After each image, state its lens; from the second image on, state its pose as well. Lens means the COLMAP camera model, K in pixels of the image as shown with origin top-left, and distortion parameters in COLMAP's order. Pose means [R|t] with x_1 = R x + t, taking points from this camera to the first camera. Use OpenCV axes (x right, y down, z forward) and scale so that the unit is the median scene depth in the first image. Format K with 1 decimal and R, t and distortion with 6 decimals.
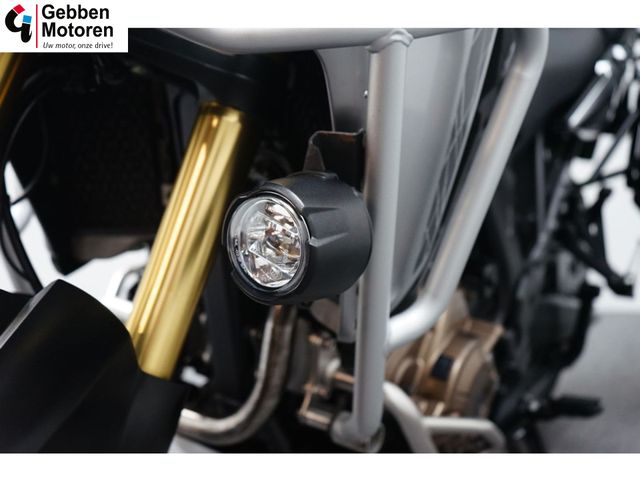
lens RADIAL K [[746.2, 0, 320.0], [0, 746.2, 240.0], [0, 0, 1]] dist [0.006127, 0.003442]
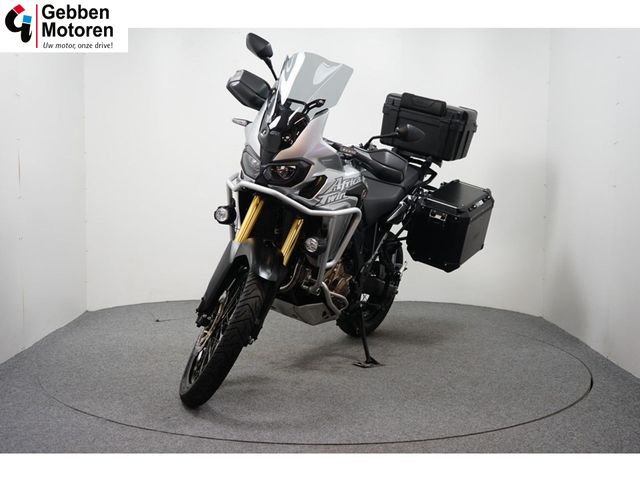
lens RADIAL K [[805.4, 0, 320.0], [0, 805.4, 240.0], [0, 0, 1]] dist [0.014431, 0.009939]
pose [[0.984678, 0.131763, 0.114227, -0.545979], [-0.128611, 0.991092, -0.034571, 0.131856], [-0.117765, 0.019351, 0.992853, -4.056072]]
